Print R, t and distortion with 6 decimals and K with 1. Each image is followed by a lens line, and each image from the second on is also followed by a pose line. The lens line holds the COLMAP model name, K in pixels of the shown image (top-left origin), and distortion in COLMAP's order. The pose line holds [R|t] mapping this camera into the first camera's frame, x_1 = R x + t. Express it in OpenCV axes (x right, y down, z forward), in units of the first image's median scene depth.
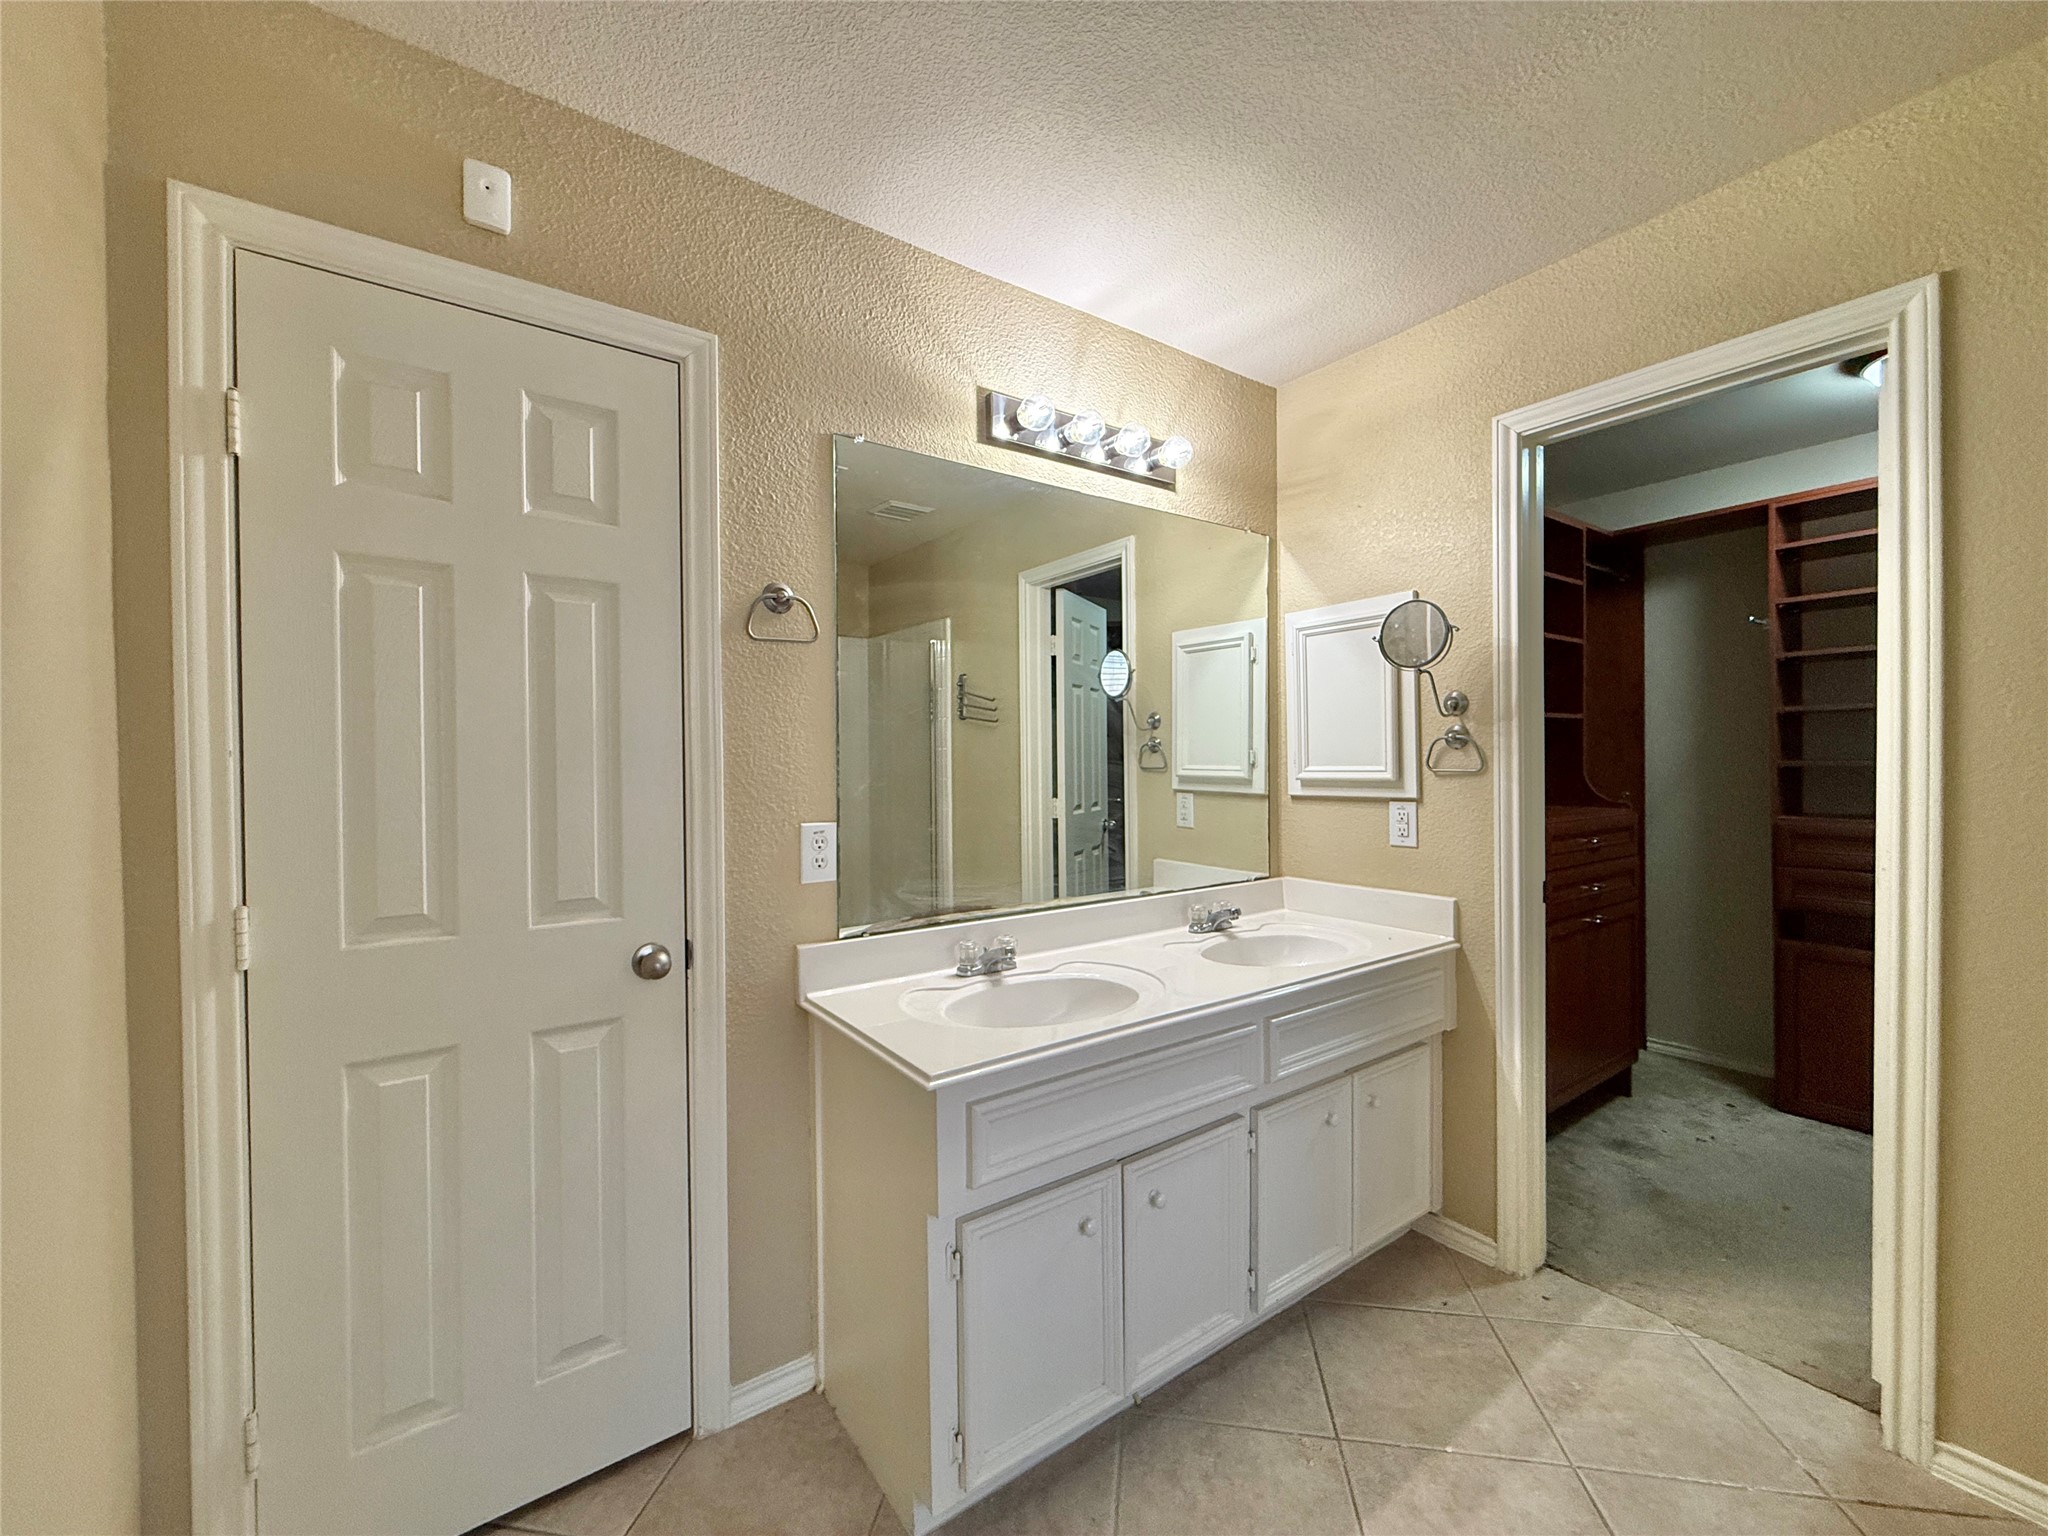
lens RADIAL K [[821.1, 0, 1035.3], [0, 821.1, 796.6], [0, 0, 1]] dist [0.002021, -0.000040]
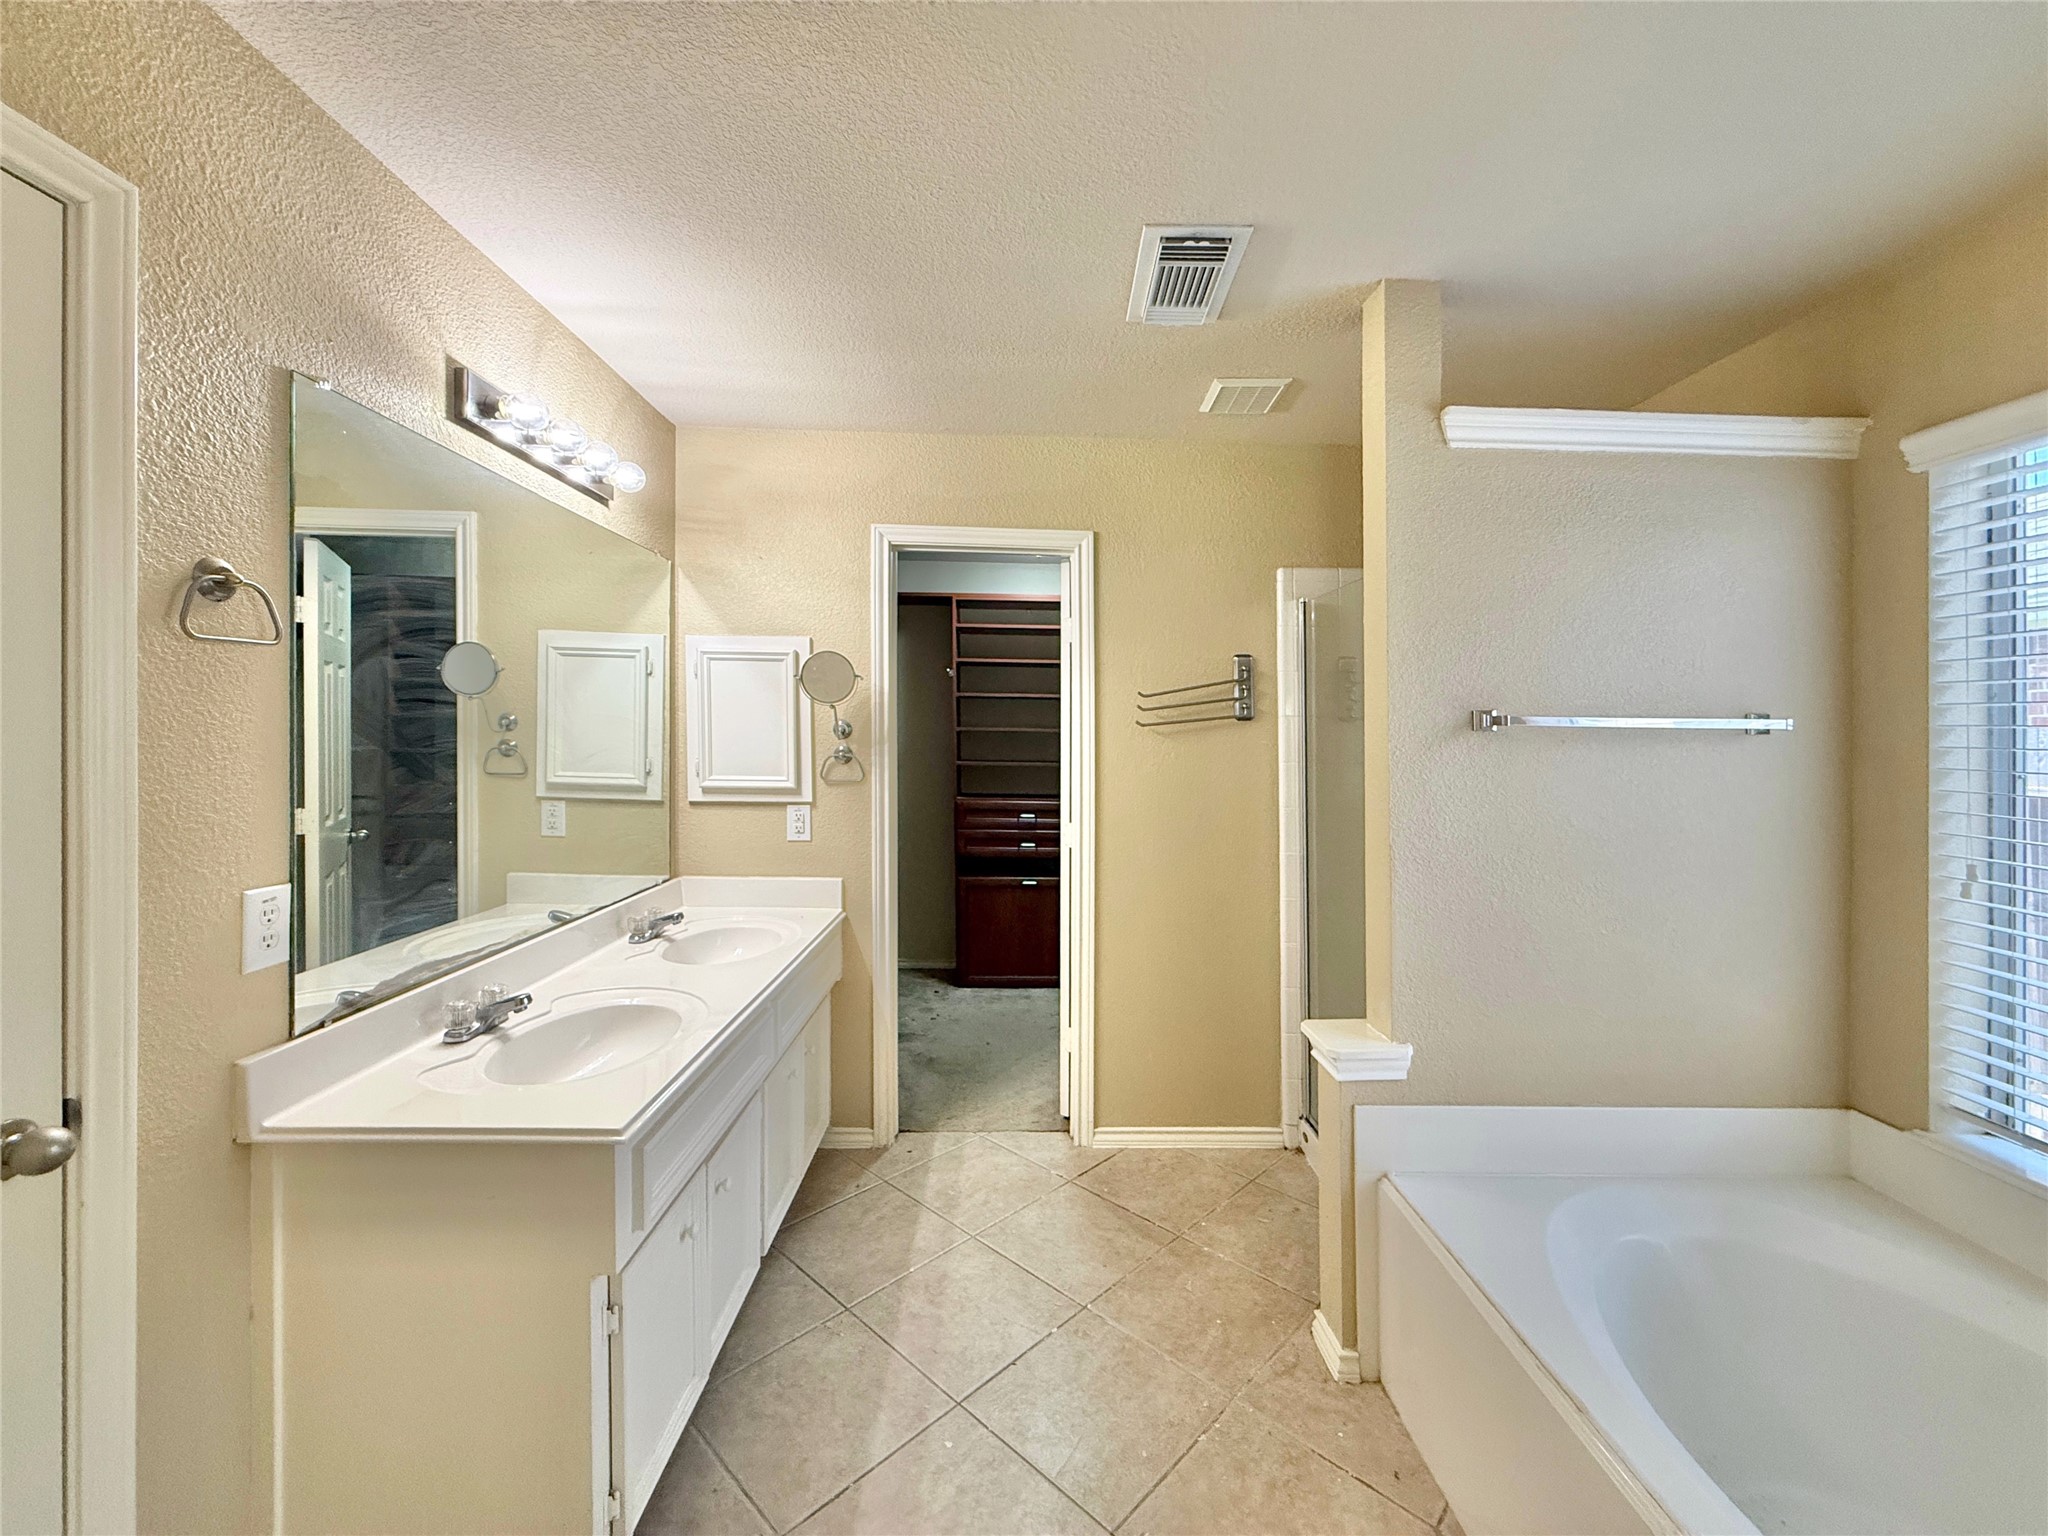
lens RADIAL K [[812.2, 0, 1025.7], [0, 812.2, 760.8], [0, 0, 1]] dist [0.000174, 0.000046]
pose [[0.575476, -0.007134, 0.817788, -0.382812], [0.014609, 0.999892, -0.001558, -0.057518], [-0.817688, 0.012844, 0.575518, 0.017099]]
